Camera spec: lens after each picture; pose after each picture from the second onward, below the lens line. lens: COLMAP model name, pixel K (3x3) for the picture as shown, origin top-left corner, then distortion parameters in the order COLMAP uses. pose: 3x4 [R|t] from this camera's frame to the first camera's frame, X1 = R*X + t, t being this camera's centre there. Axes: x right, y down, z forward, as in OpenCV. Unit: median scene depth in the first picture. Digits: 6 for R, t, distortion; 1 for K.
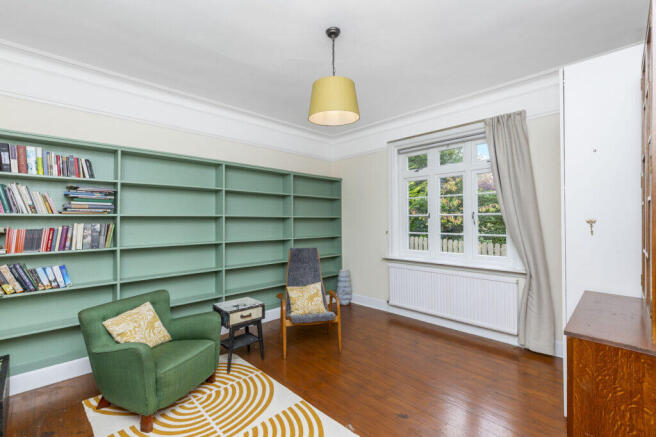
lens RADIAL K [[293.2, 0, 323.1], [0, 293.2, 212.6], [0, 0, 1]] dist [-0.000019, -0.000020]
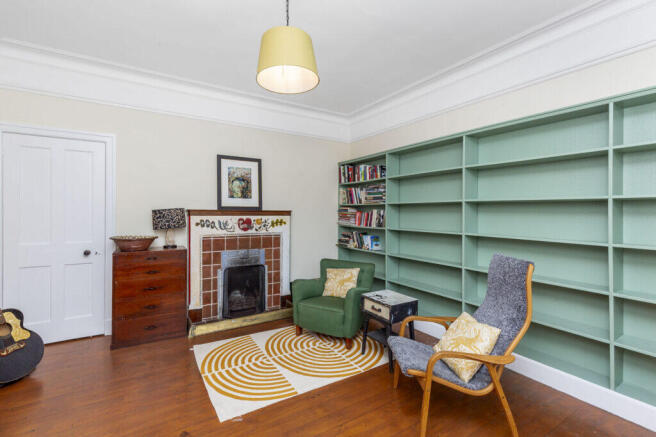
lens RADIAL K [[293.2, 0, 323.1], [0, 293.2, 212.6], [0, 0, 1]] dist [-0.000019, -0.000020]
pose [[-0.205793, 0.004183, -0.978587, 0.736245], [0.015510, 0.999879, 0.001012, 0.049786], [0.978473, -0.014970, -0.205833, 1.127639]]
